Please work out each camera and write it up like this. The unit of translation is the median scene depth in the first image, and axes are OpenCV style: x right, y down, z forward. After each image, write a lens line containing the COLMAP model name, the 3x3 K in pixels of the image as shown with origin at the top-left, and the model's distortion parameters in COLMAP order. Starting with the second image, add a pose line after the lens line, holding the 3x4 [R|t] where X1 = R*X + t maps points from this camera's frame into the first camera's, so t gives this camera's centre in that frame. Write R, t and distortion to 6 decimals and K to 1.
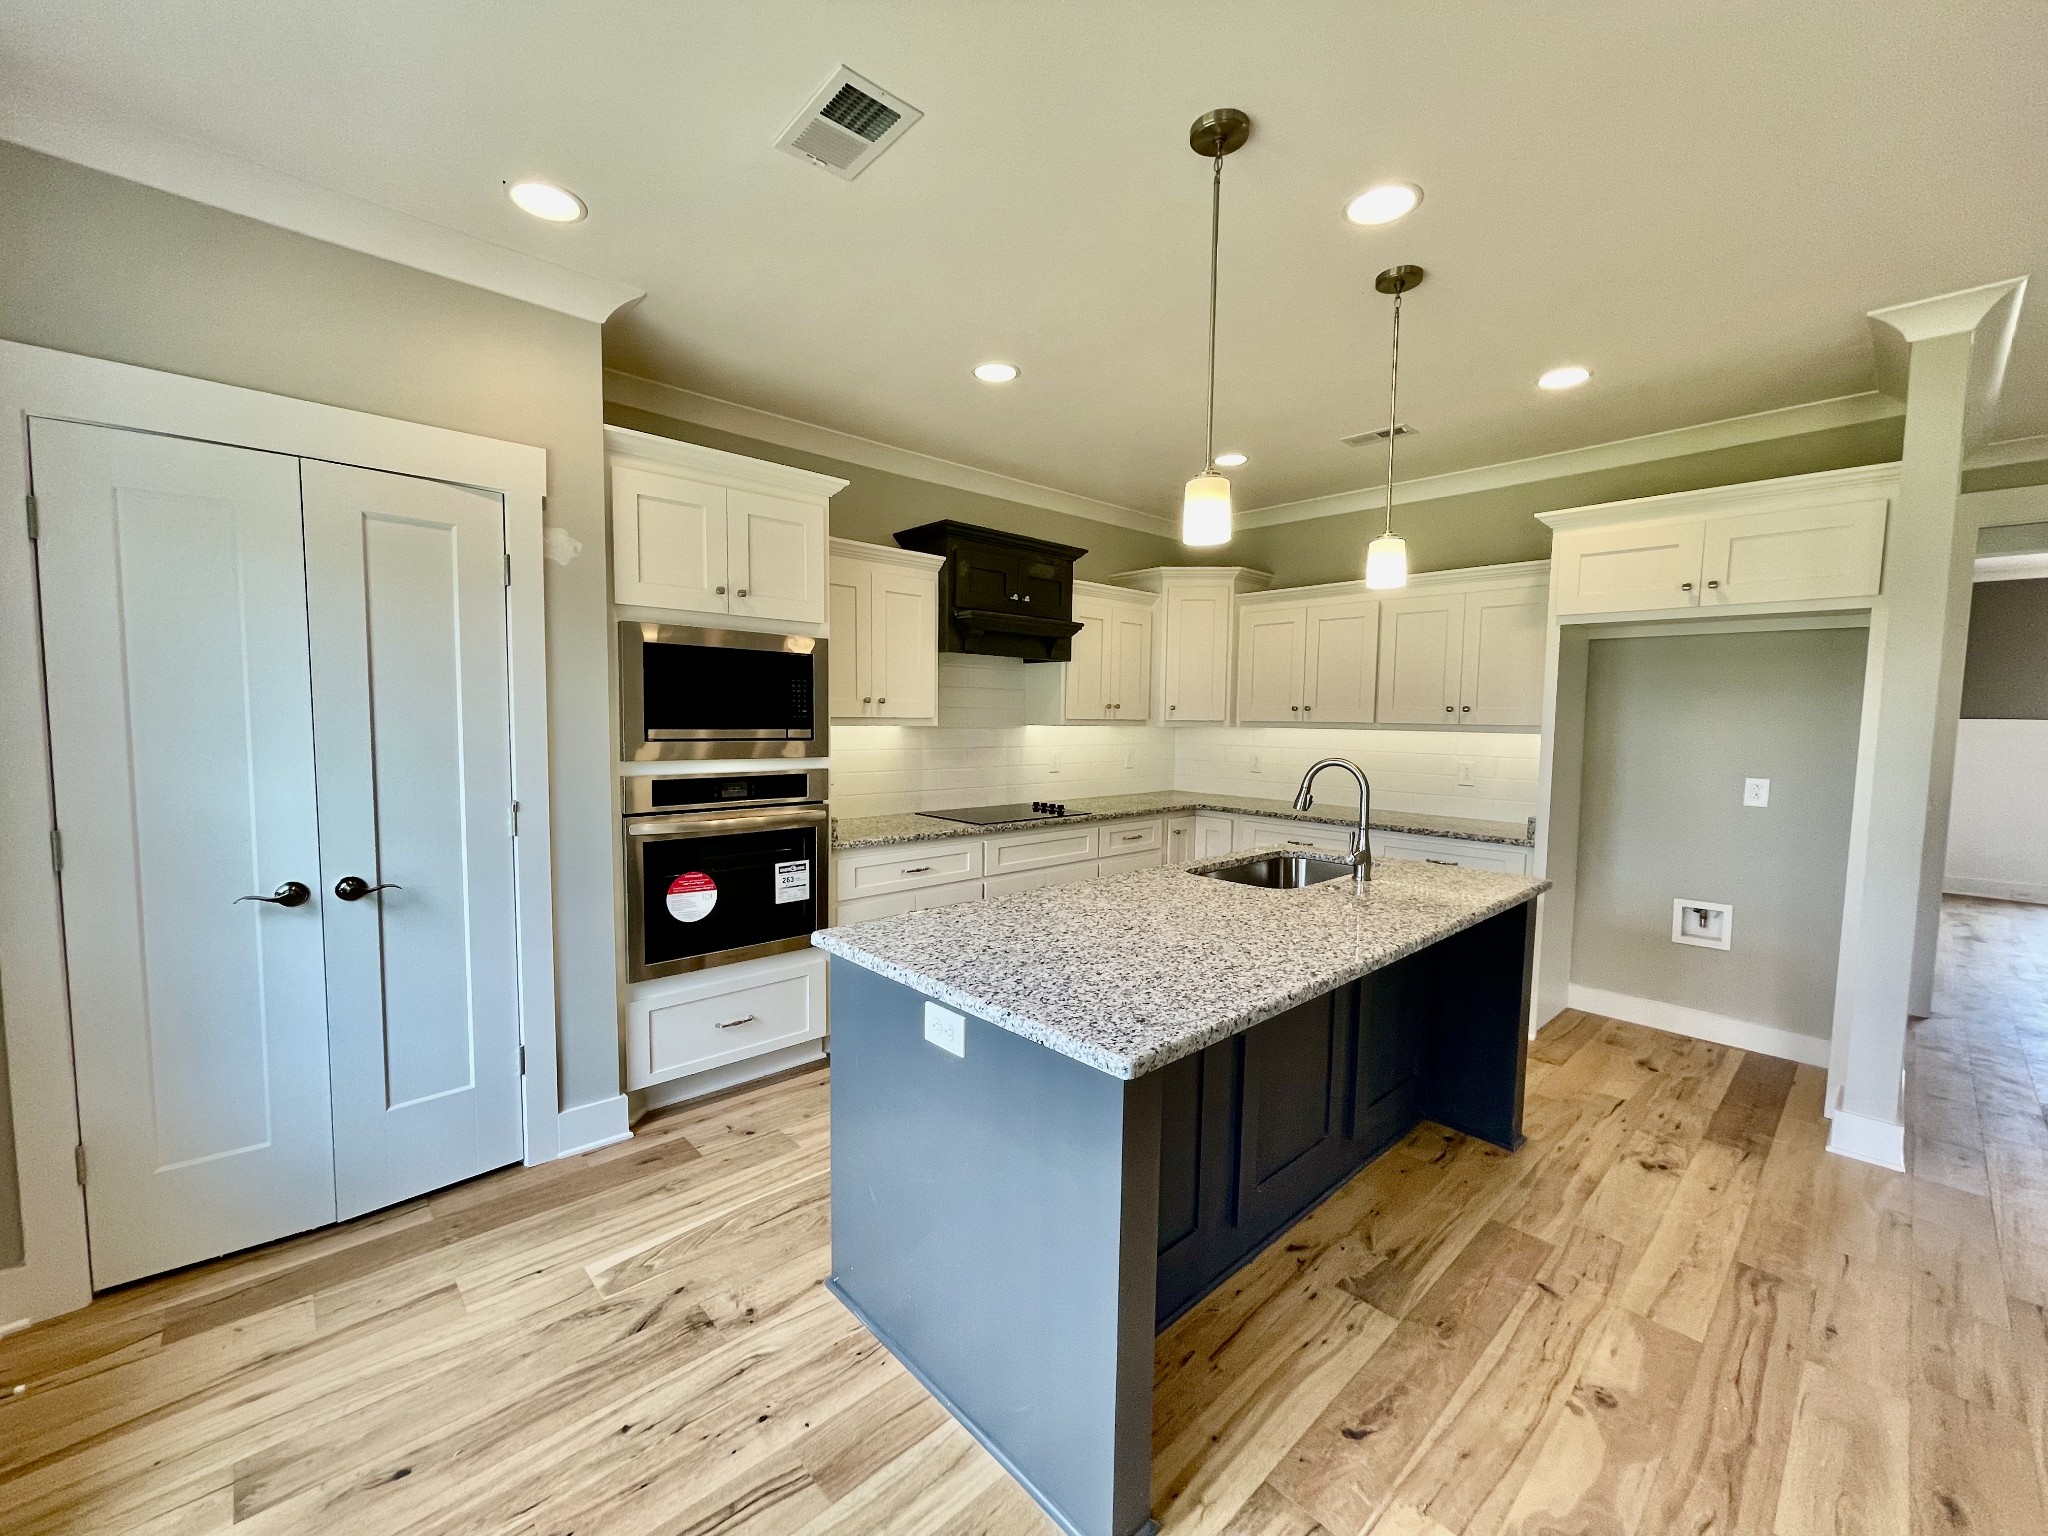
lens RADIAL K [[827.9, 0, 1009.0], [0, 827.9, 776.0], [0, 0, 1]] dist [0.001757, -0.000606]
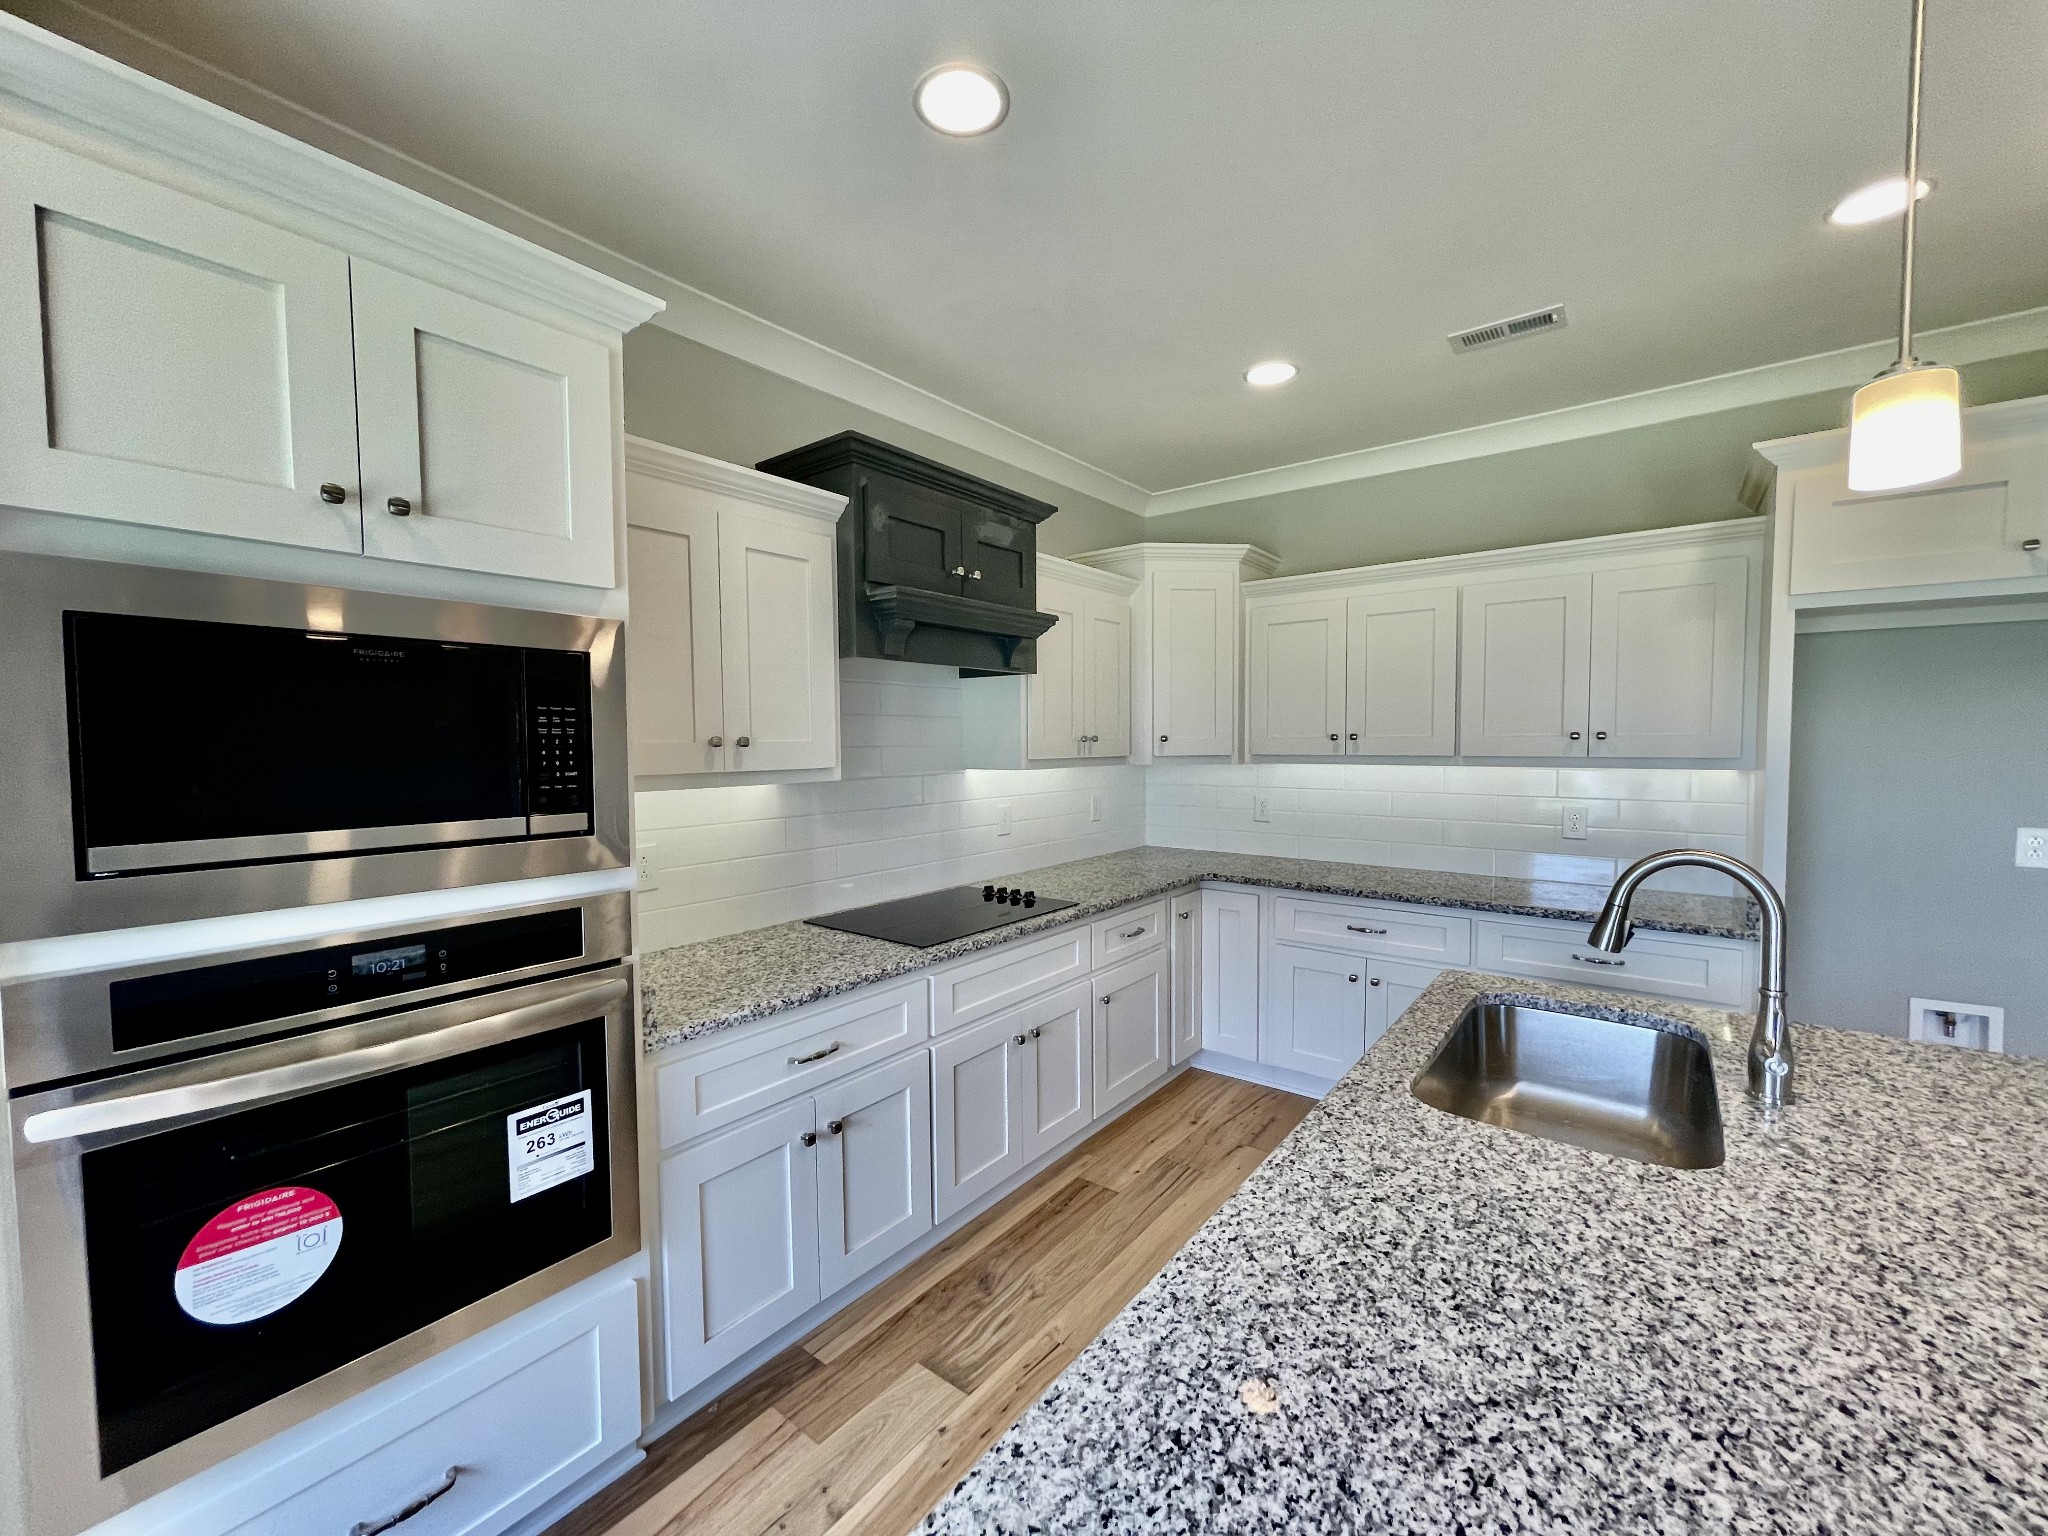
lens RADIAL K [[827.9, 0, 1009.0], [0, 827.9, 776.0], [0, 0, 1]] dist [0.001757, -0.000606]
pose [[0.986886, -0.026795, 0.159179, -0.062175], [0.031184, 0.999198, -0.025138, -0.045606], [-0.158377, 0.029772, 0.986930, 0.396232]]
